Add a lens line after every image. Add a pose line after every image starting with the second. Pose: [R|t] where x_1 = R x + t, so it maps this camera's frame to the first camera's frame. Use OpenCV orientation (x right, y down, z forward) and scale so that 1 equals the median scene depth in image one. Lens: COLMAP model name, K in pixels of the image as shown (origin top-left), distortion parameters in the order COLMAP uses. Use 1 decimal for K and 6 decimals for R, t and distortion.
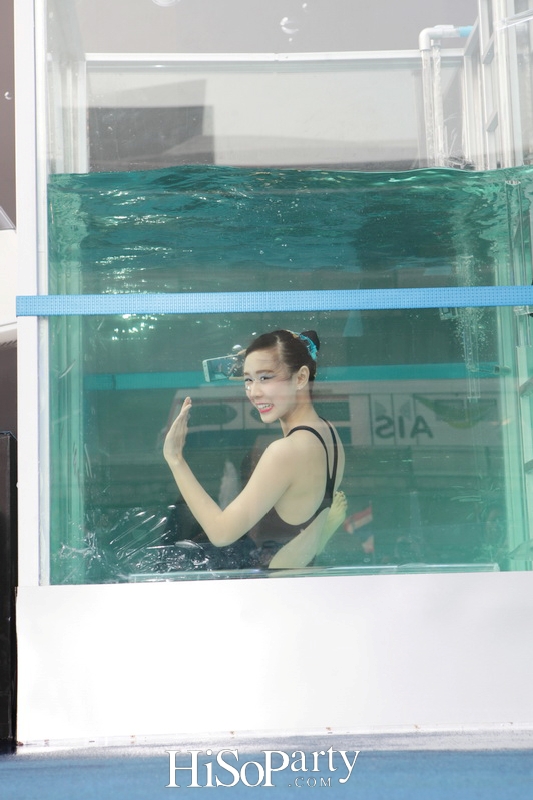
lens RADIAL K [[1507.0, 0, 266.5], [0, 1507.0, 400.0], [0, 0, 1]] dist [0.218664, 0.017947]
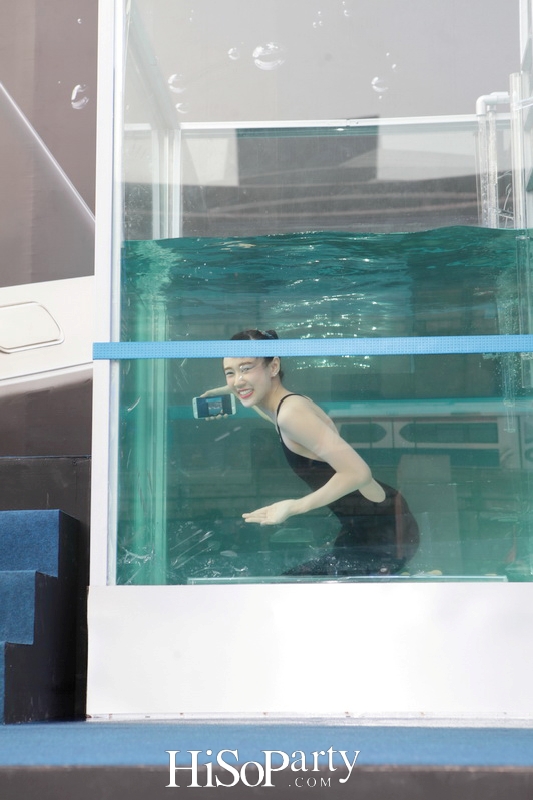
lens RADIAL K [[1507.0, 0, 266.5], [0, 1507.0, 400.0], [0, 0, 1]] dist [0.218664, 0.017947]
pose [[0.993889, 0.006895, -0.110167, 0.100546], [-0.008124, 0.999910, -0.010711, -0.011494], [0.110083, 0.011541, 0.993855, -0.165222]]
